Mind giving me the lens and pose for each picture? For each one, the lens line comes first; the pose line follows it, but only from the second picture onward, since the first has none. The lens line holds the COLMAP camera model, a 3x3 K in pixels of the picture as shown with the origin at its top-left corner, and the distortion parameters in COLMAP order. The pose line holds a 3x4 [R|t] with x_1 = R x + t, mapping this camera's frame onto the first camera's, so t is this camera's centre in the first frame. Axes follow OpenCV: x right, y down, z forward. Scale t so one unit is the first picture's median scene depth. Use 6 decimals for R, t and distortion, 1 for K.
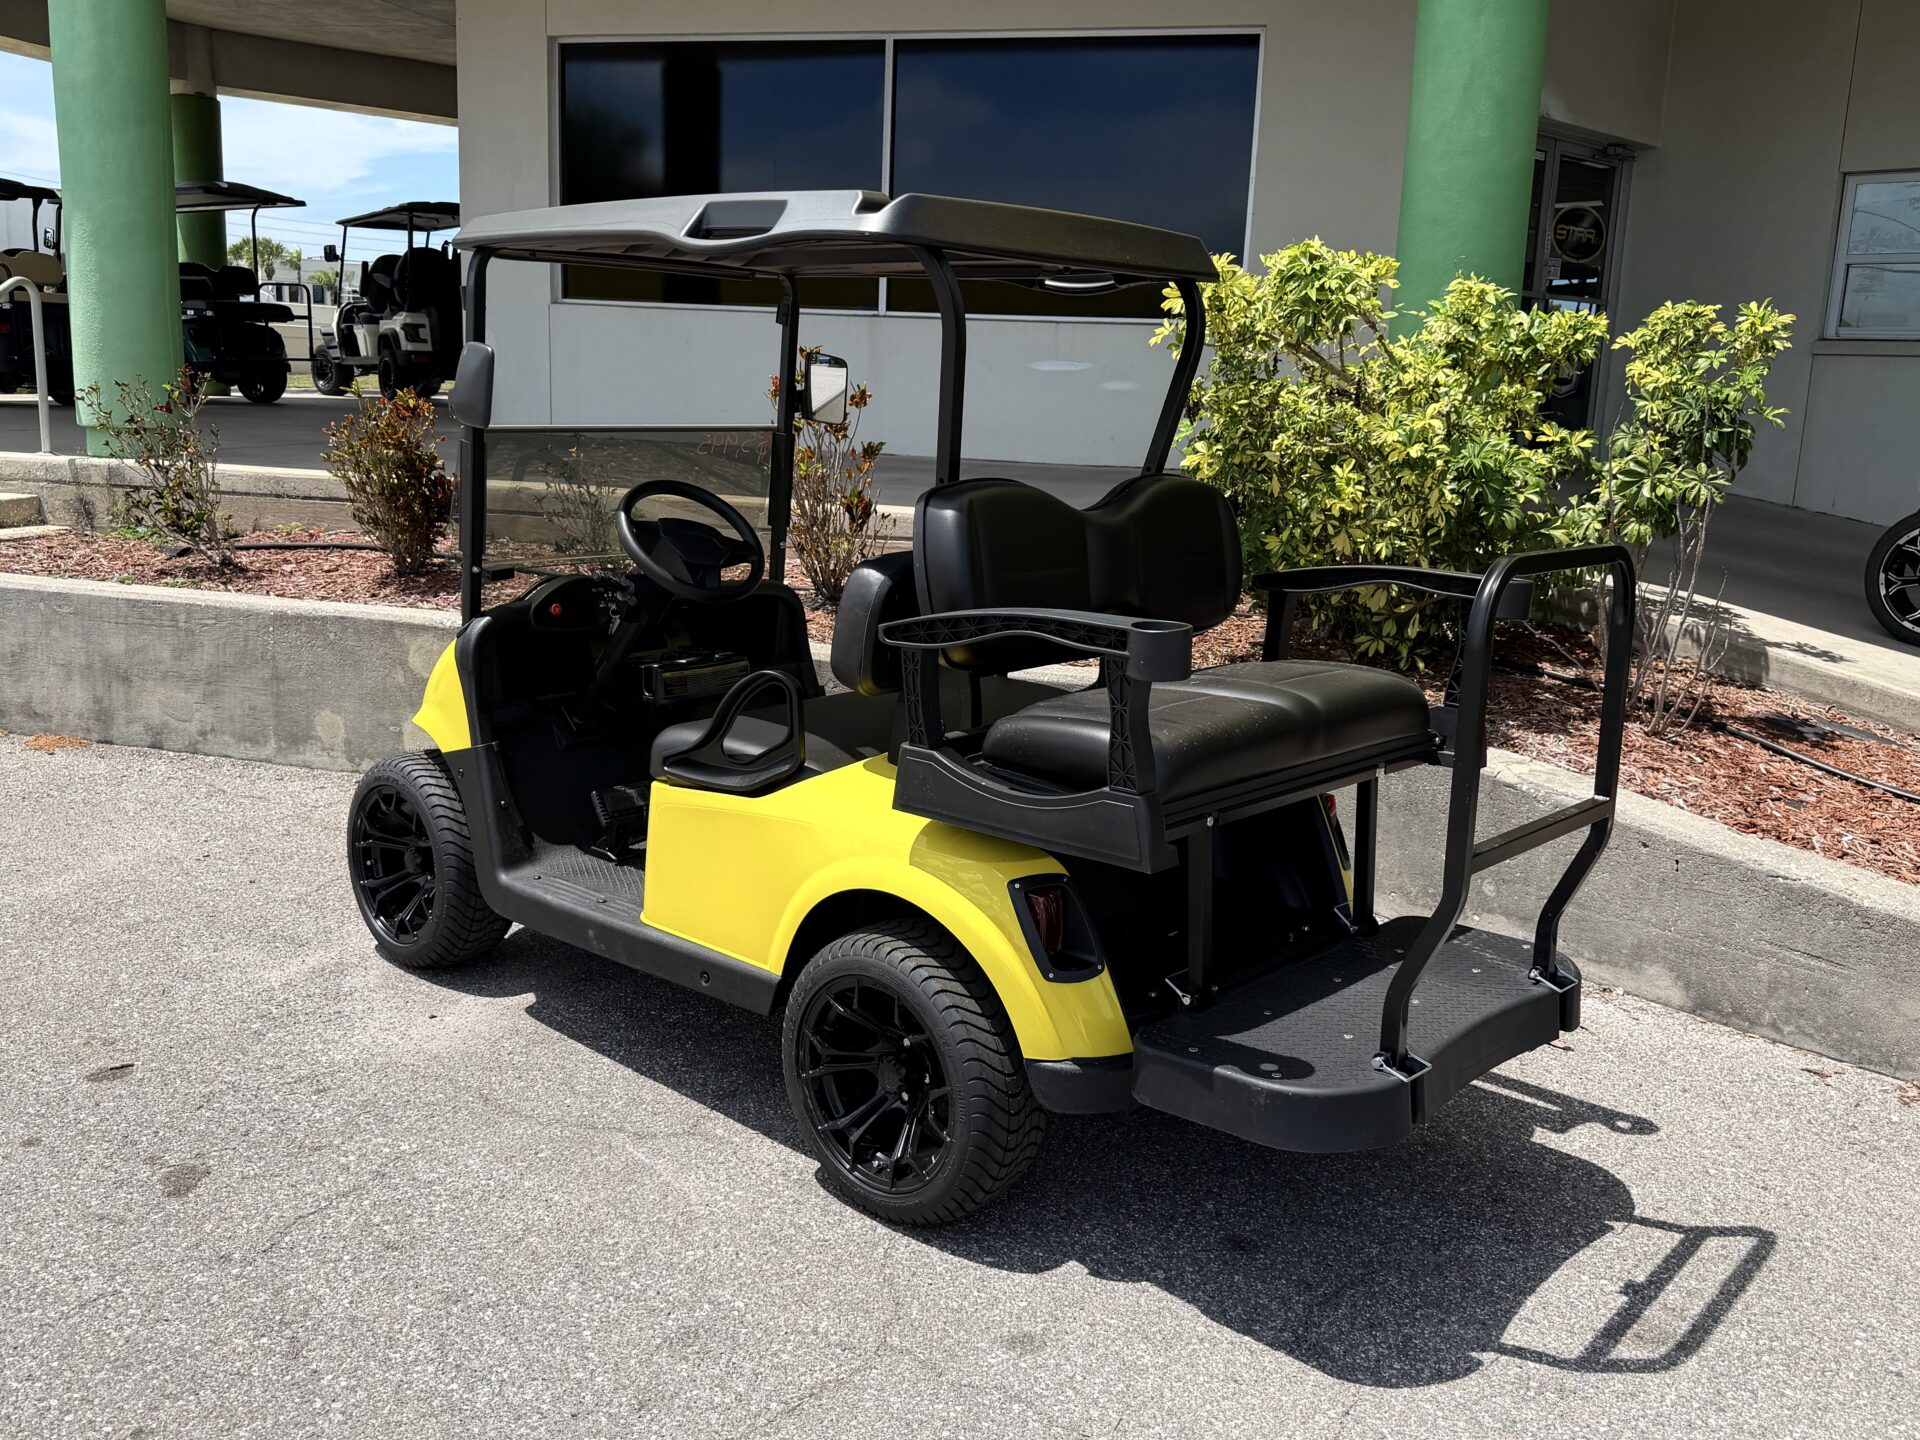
lens RADIAL K [[1621.9, 0, 967.1], [0, 1621.9, 718.8], [0, 0, 1]] dist [0.063663, -0.109388]
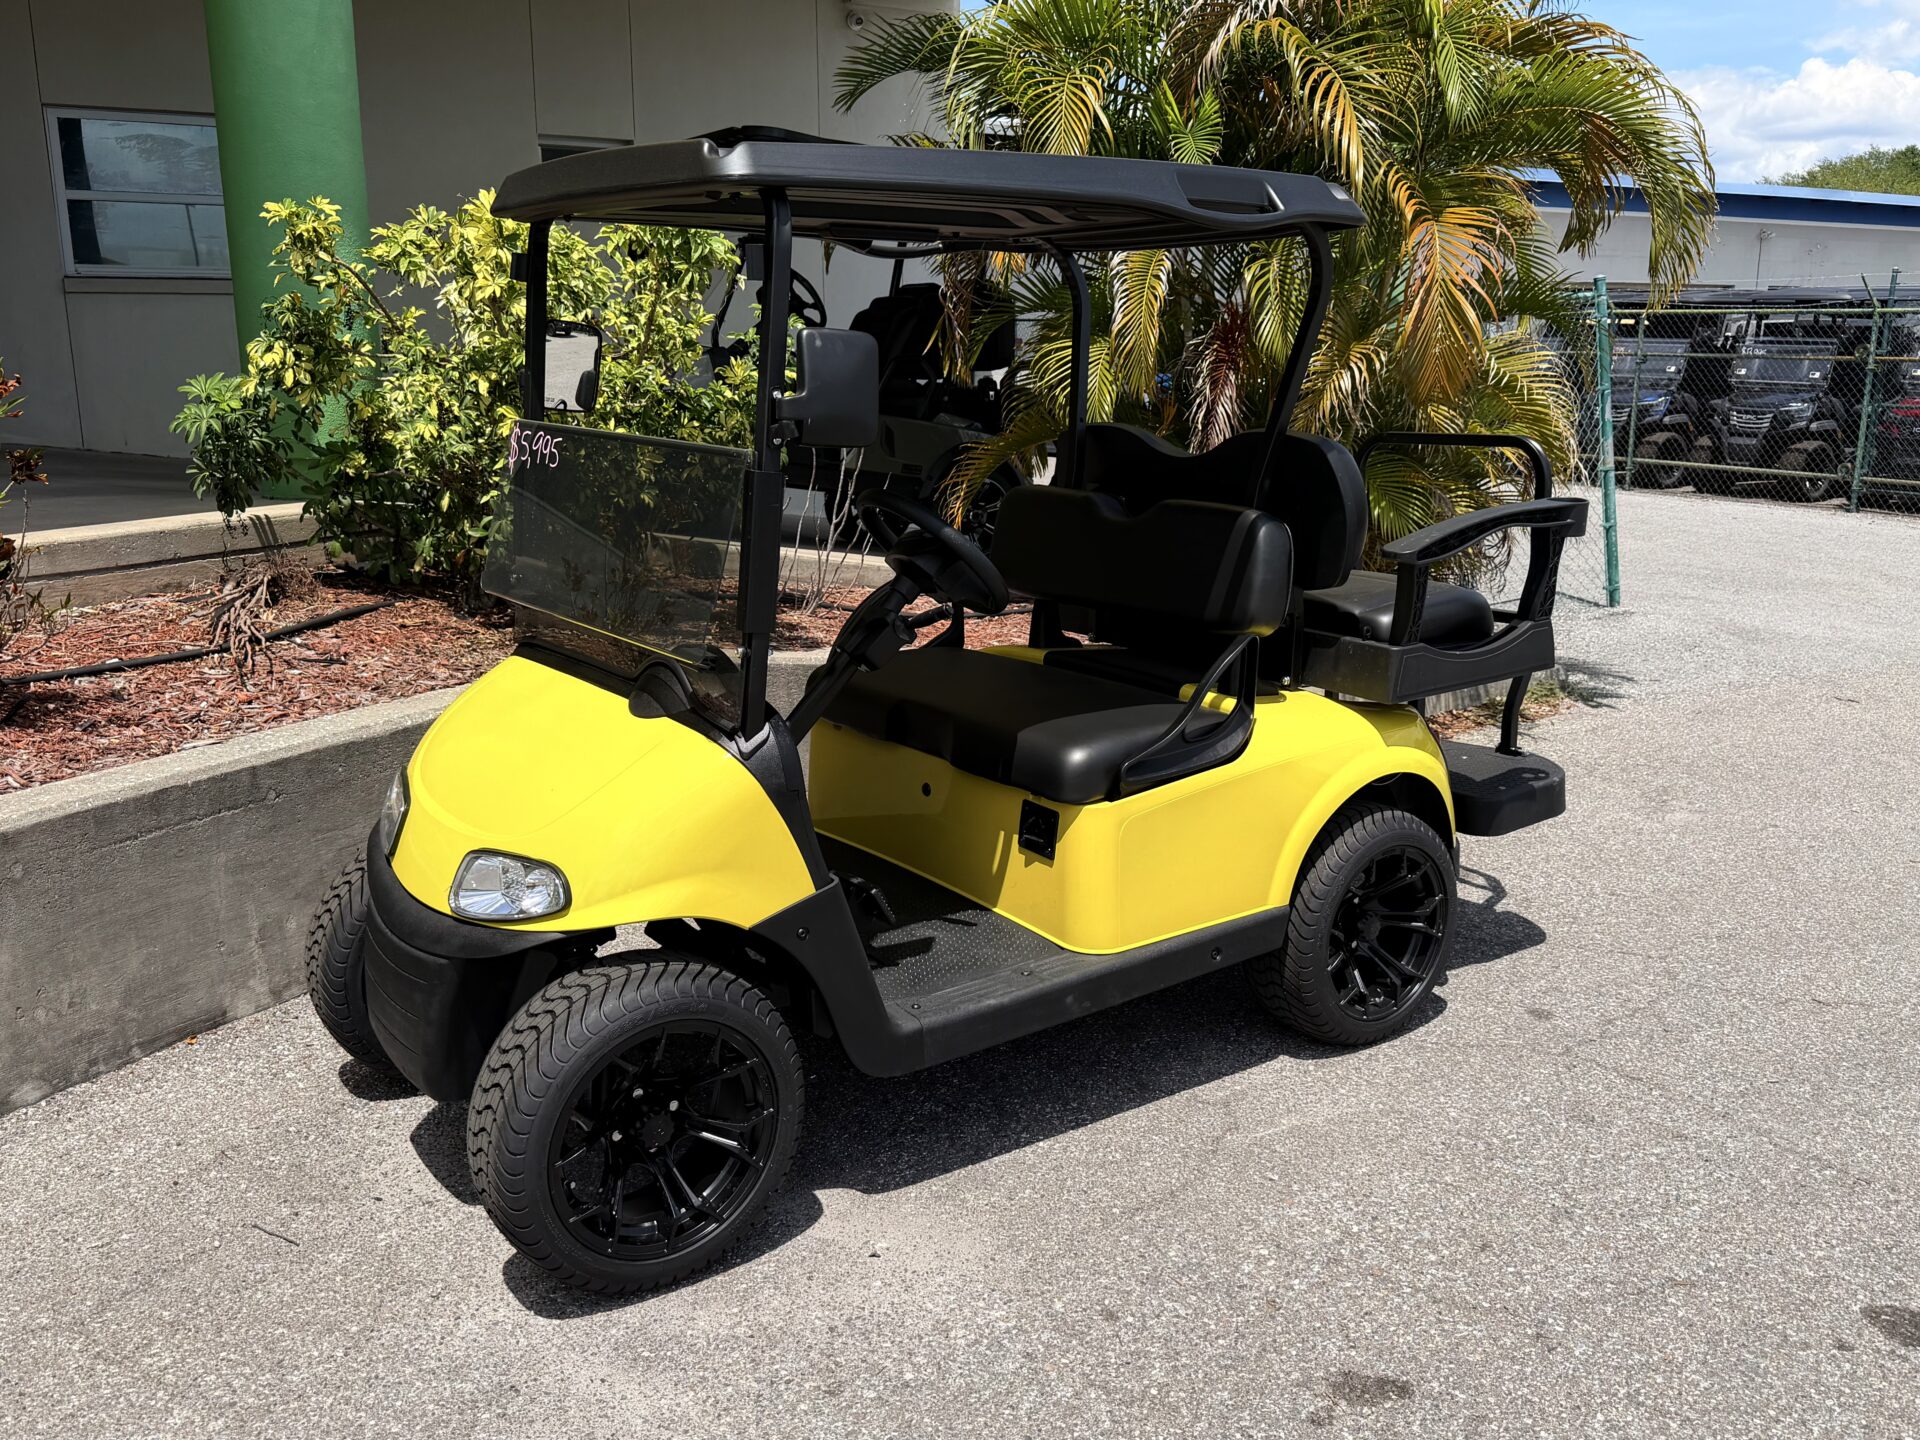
lens RADIAL K [[1628.2, 0, 978.4], [0, 1628.2, 725.8], [0, 0, 1]] dist [0.028856, -0.046803]
pose [[0.221400, -0.265762, 0.938271, -0.735922], [0.210483, 0.952493, 0.220124, -0.152103], [-0.952197, 0.148755, 0.266821, 0.568965]]
